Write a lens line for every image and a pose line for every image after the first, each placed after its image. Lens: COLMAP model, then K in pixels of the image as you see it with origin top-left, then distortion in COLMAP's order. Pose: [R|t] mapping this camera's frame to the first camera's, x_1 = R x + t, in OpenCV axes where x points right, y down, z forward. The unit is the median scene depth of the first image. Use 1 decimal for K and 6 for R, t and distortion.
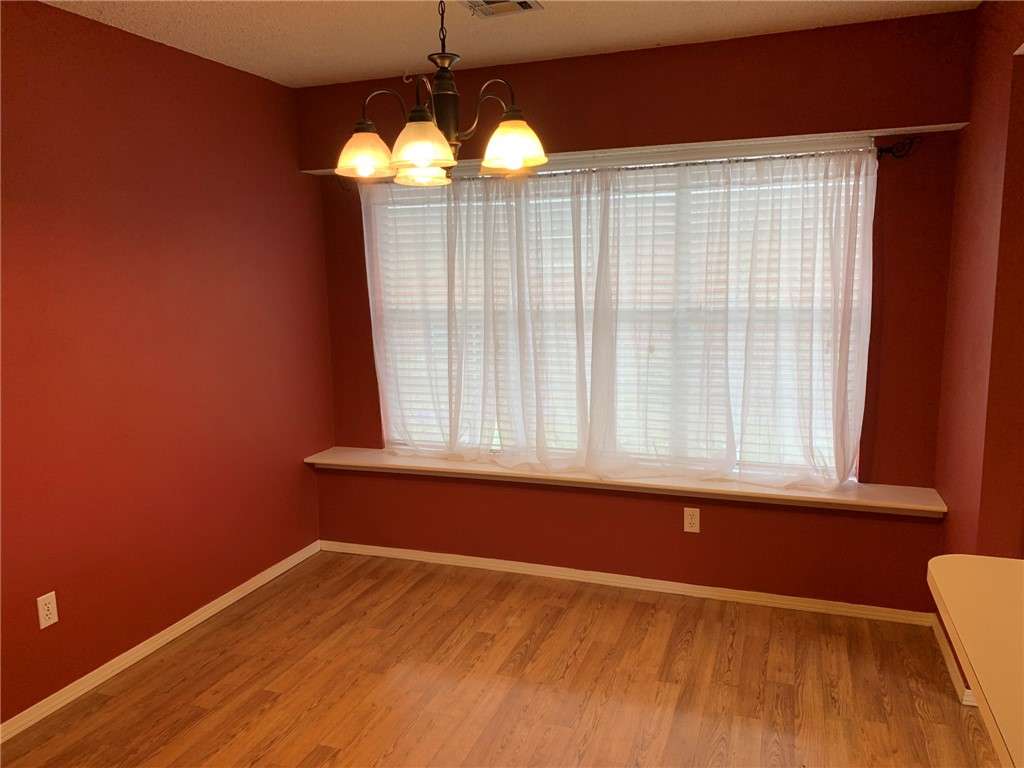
lens RADIAL K [[779.5, 0, 509.1], [0, 779.5, 388.3], [0, 0, 1]] dist [0.045346, -0.048365]
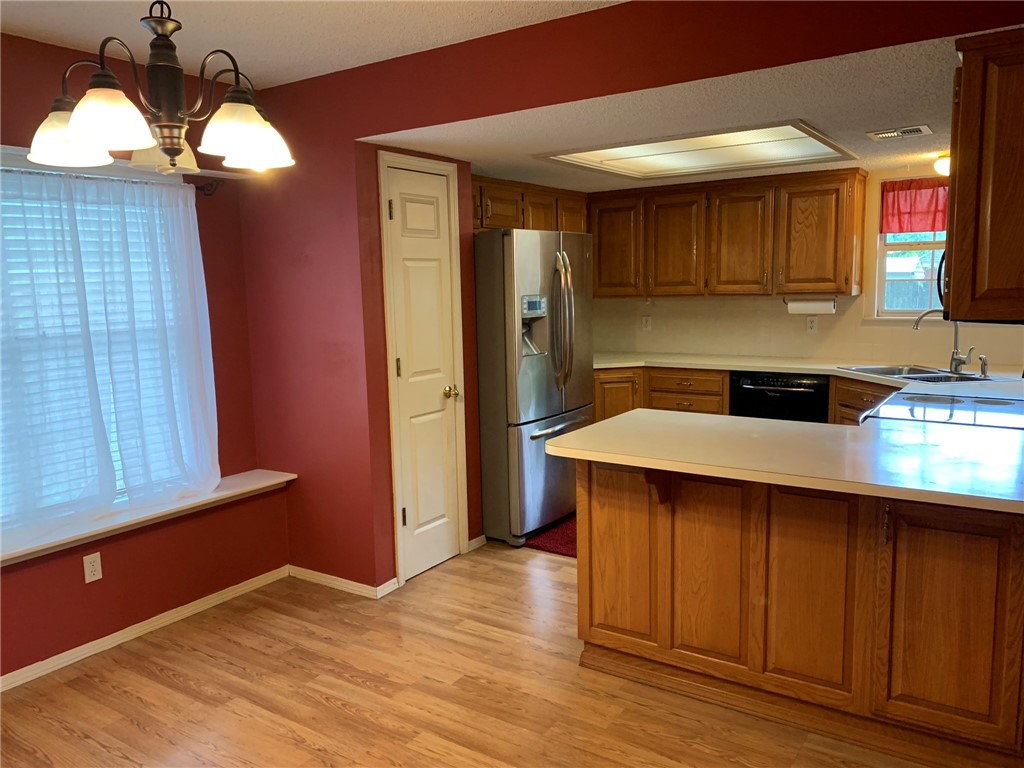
lens RADIAL K [[779.5, 0, 495.1], [0, 779.5, 385.7], [0, 0, 1]] dist [0.045346, -0.048365]
pose [[0.254785, -0.112274, 0.960458, -0.527086], [0.163287, 0.983969, 0.071706, -0.028480], [-0.953112, 0.138561, 0.269034, 0.304447]]
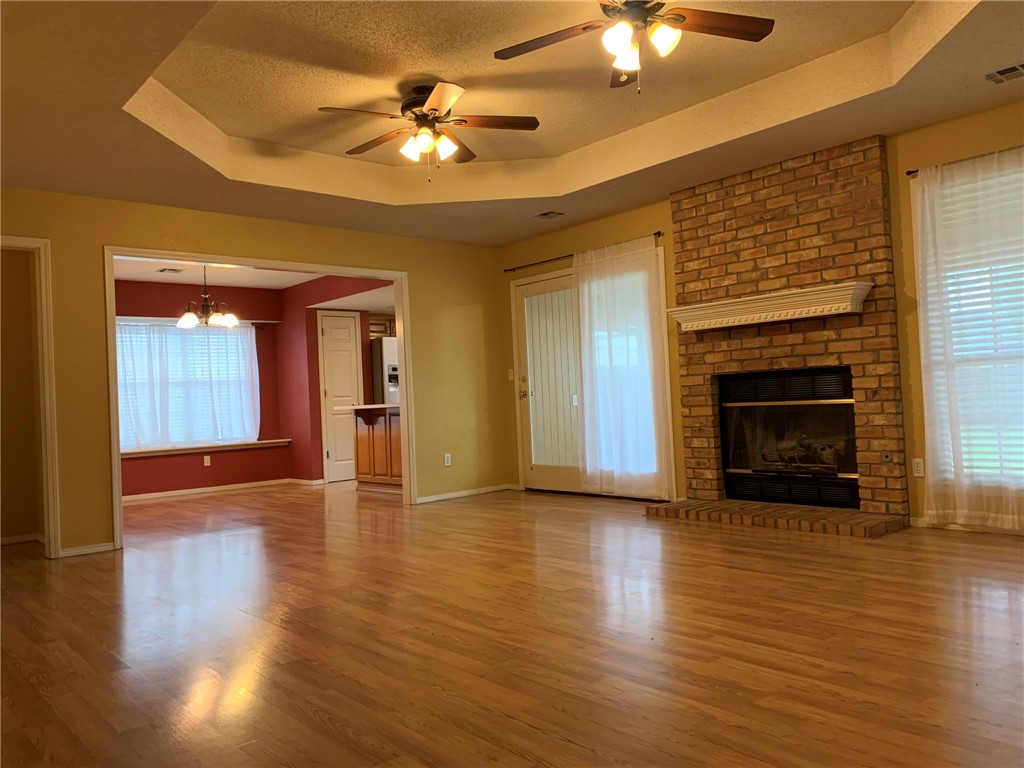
lens RADIAL K [[779.5, 0, 510.6], [0, 779.5, 391.4], [0, 0, 1]] dist [0.045346, -0.048365]
pose [[0.489215, 0.005704, 0.872144, -1.624518], [0.170648, 0.980025, -0.102131, 0.401798], [-0.855306, 0.198794, 0.478470, -1.201177]]
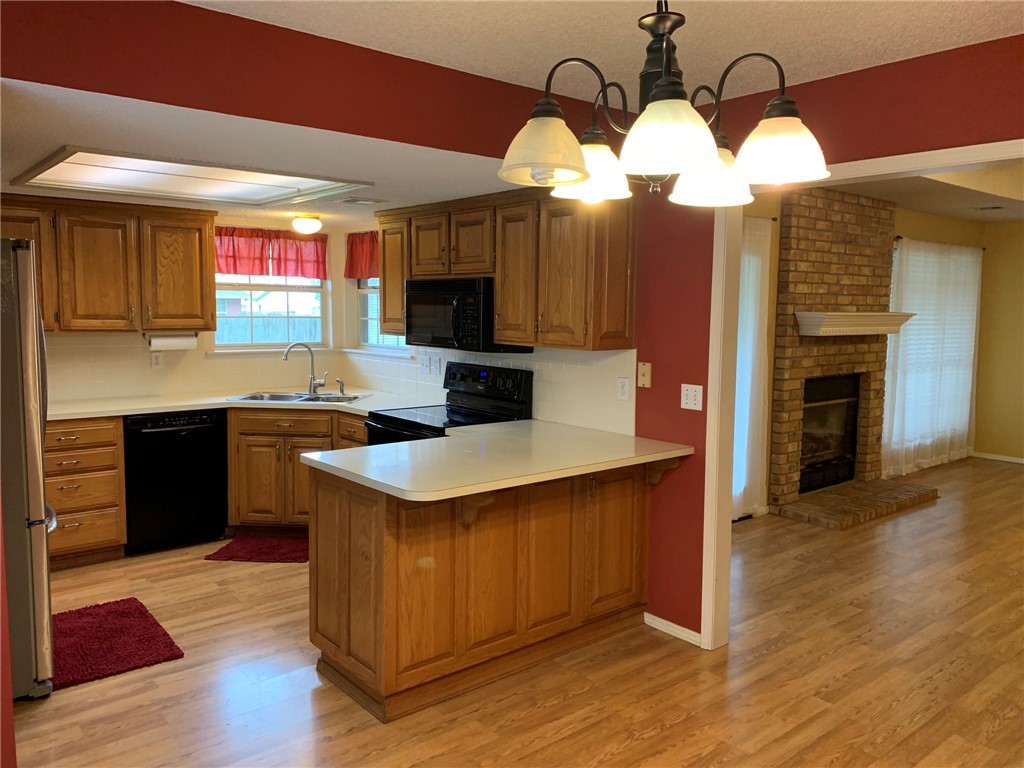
lens RADIAL K [[779.5, 0, 506.8], [0, 779.5, 381.7], [0, 0, 1]] dist [0.045346, -0.048365]
pose [[-0.858101, -0.040874, 0.511852, -0.210176], [0.083622, 0.972395, 0.217841, -0.174035], [-0.506626, 0.229732, -0.830995, 1.066459]]
